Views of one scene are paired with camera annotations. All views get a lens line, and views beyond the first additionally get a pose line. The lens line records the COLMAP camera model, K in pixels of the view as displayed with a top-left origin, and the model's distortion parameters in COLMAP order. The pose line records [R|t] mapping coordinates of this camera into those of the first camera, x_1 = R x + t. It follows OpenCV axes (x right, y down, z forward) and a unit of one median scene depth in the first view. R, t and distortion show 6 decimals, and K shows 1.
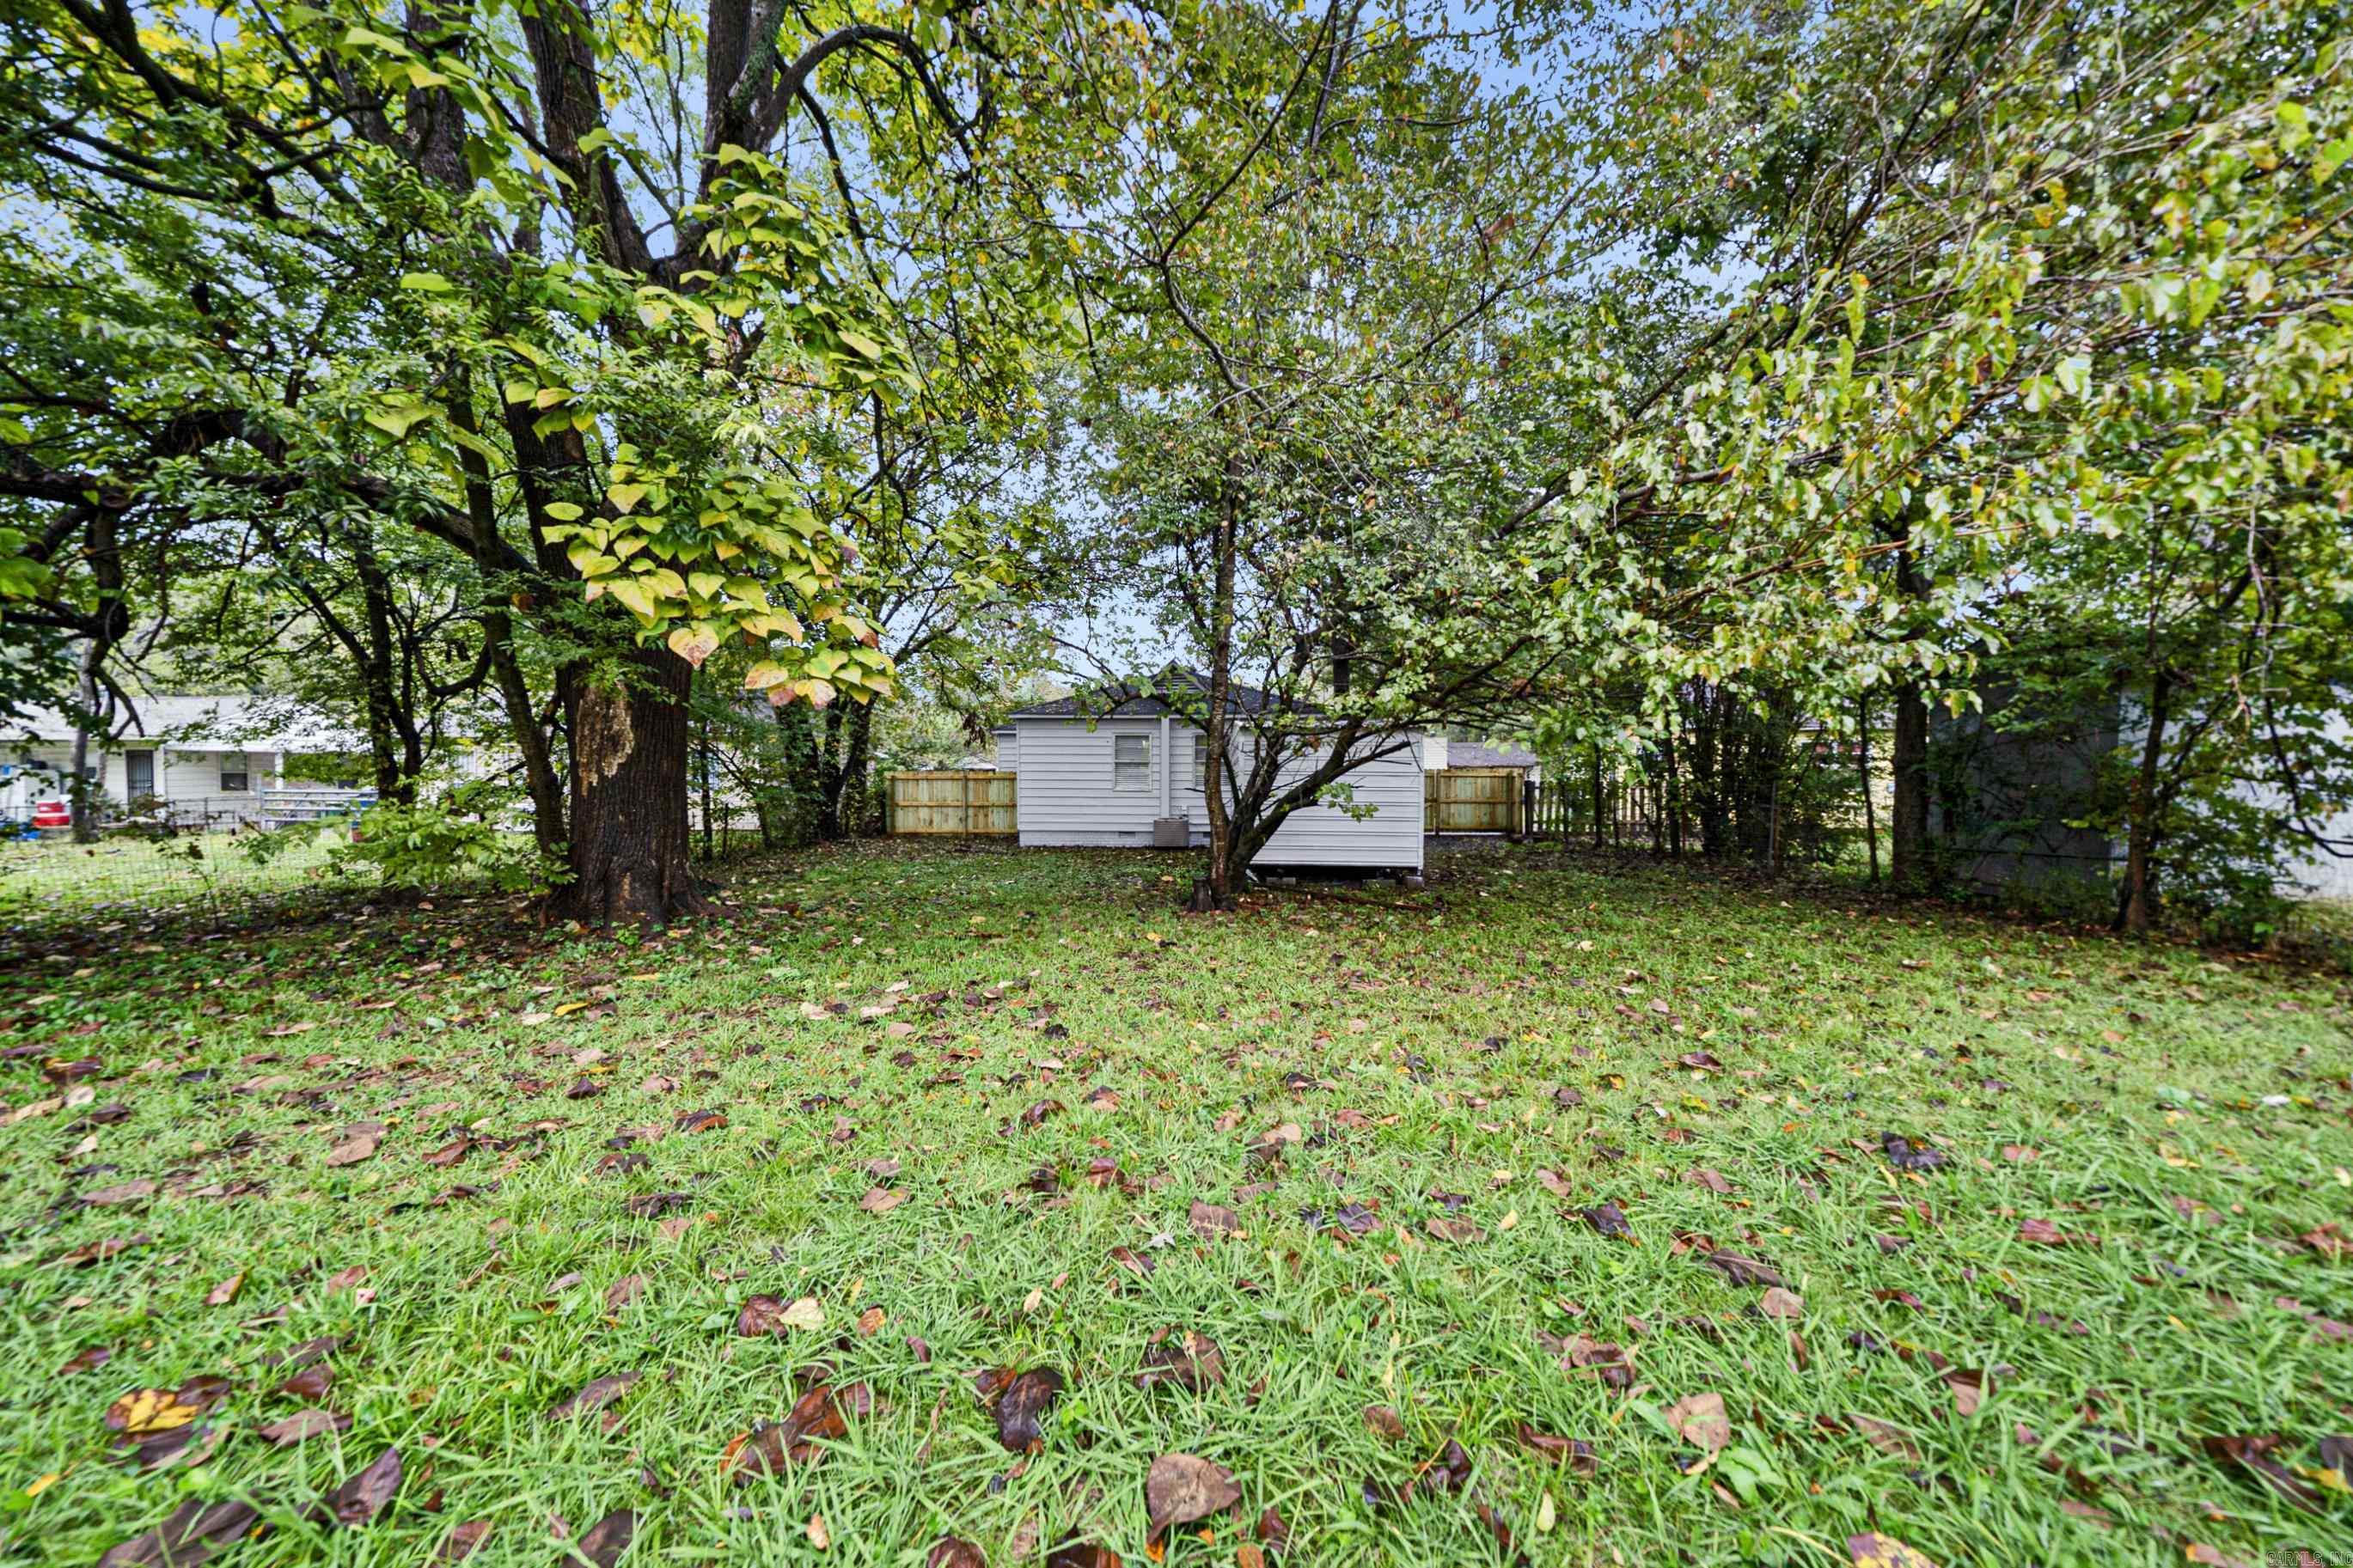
lens RADIAL K [[840.6, 0, 1170.9], [0, 840.6, 768.6], [0, 0, 1]] dist [-0.000493, -0.000131]
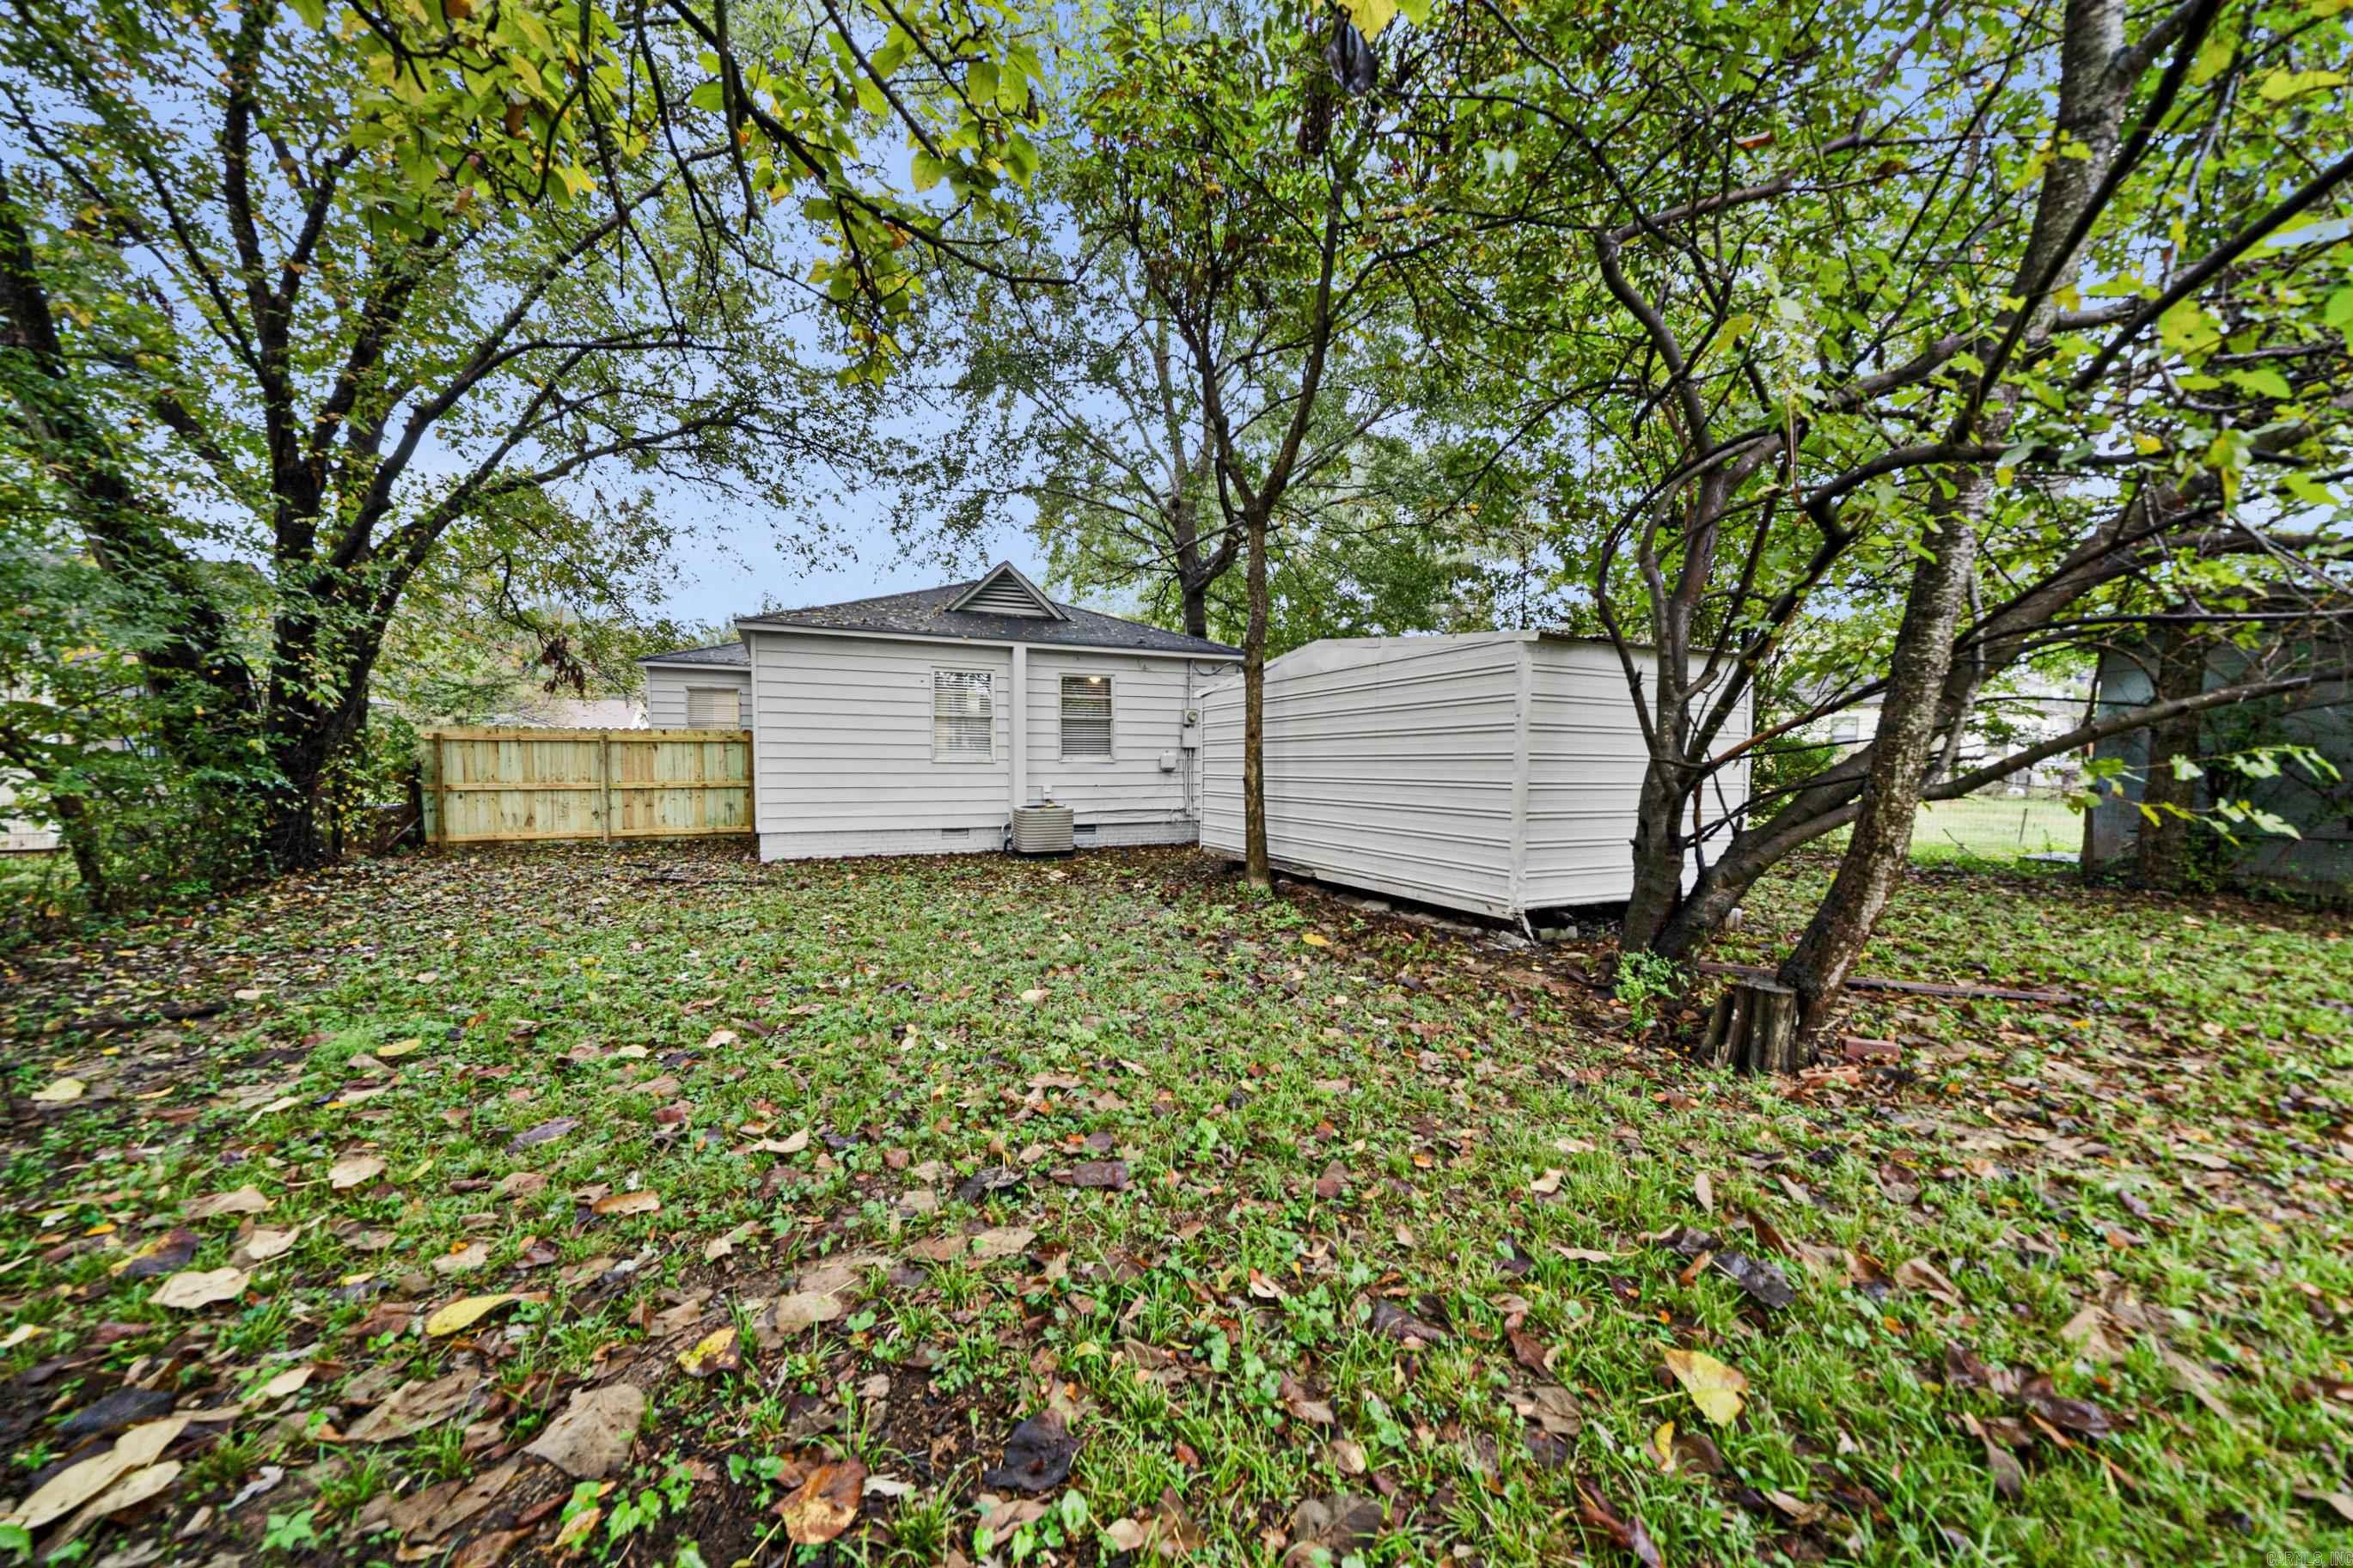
lens RADIAL K [[840.6, 0, 1170.9], [0, 840.6, 768.6], [0, 0, 1]] dist [-0.000493, -0.000131]
pose [[0.887650, -0.004989, 0.460492, -0.194024], [-0.010487, 0.999463, 0.031043, 0.010727], [-0.460400, -0.032384, 0.887121, 0.381900]]
